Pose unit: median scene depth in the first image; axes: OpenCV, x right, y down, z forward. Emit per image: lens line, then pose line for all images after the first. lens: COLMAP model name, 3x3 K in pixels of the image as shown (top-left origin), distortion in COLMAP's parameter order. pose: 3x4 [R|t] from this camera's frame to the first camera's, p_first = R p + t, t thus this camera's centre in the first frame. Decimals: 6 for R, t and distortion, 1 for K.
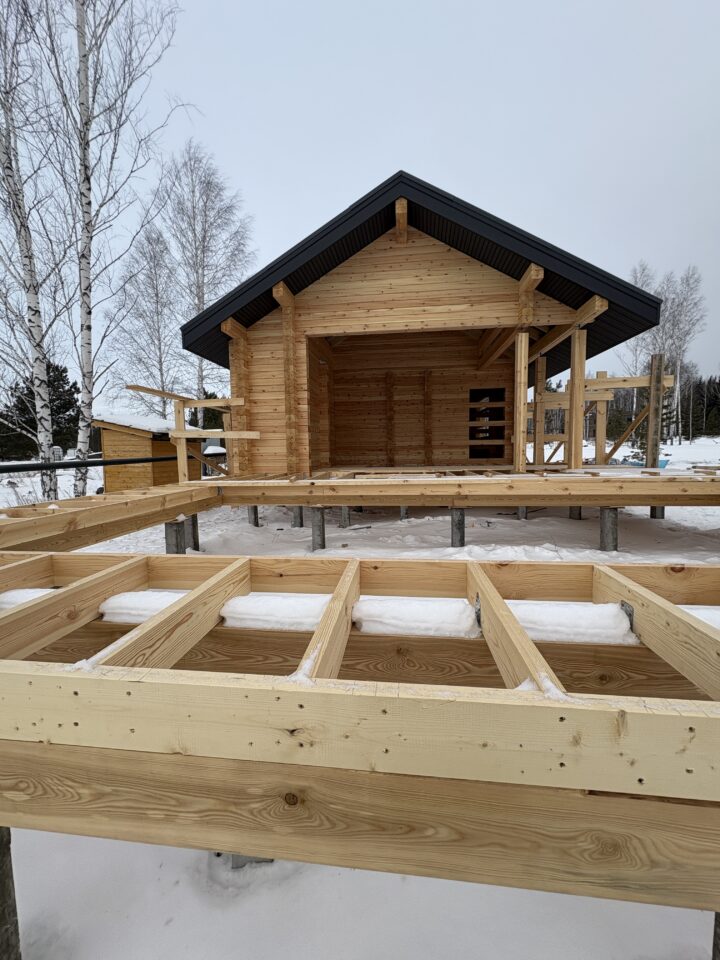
lens RADIAL K [[377.4, 0, 354.6], [0, 377.4, 482.8], [0, 0, 1]] dist [-0.001099, -0.000062]
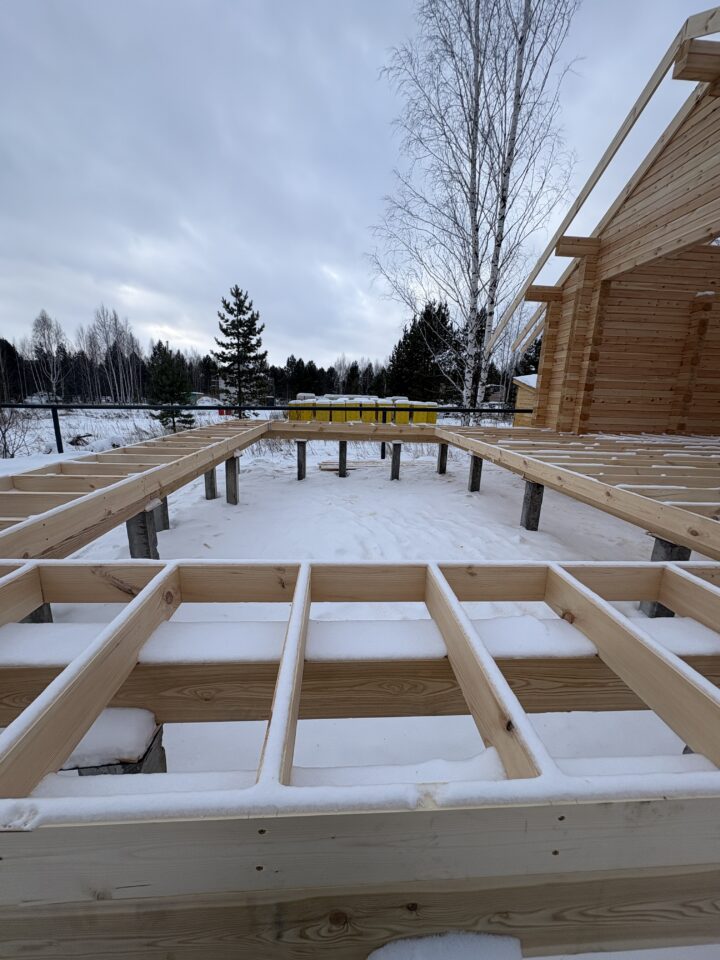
lens RADIAL K [[377.4, 0, 353.0], [0, 377.4, 477.3], [0, 0, 1]] dist [-0.001099, -0.000062]
pose [[0.178184, 0.229722, -0.956806, 0.667353], [-0.119261, 0.970240, 0.210738, -0.052556], [0.976743, 0.076559, 0.200278, 0.257394]]
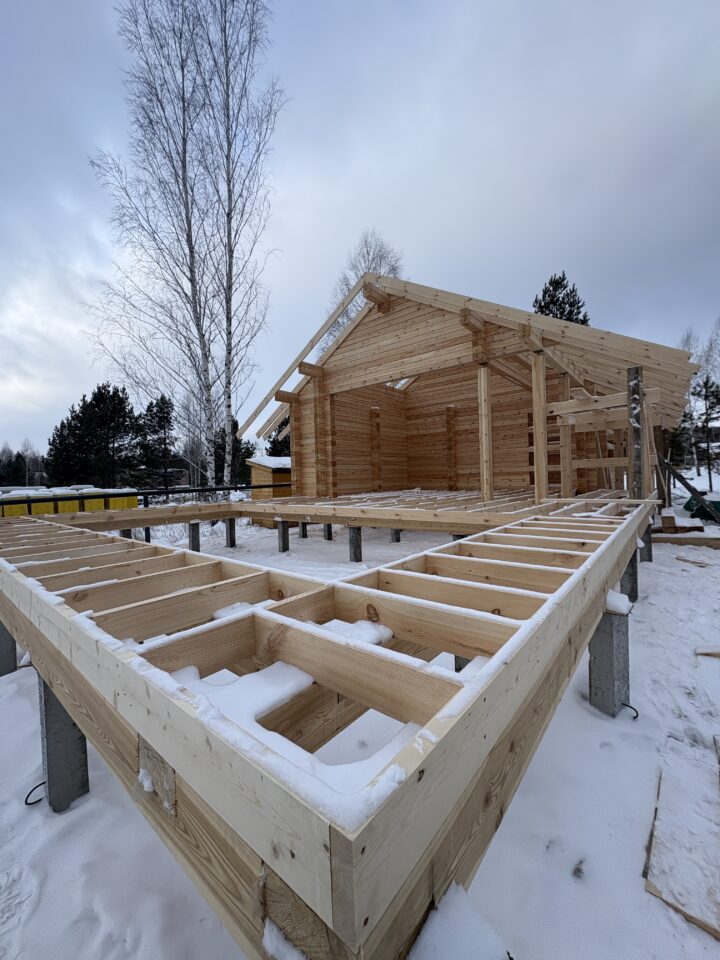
lens RADIAL K [[377.4, 0, 358.1], [0, 377.4, 479.4], [0, 0, 1]] dist [-0.001099, -0.000062]
pose [[0.842639, -0.008848, -0.538406, 0.612255], [-0.030298, 0.997502, -0.063811, -0.008729], [0.537626, 0.070082, 0.840266, -0.038873]]
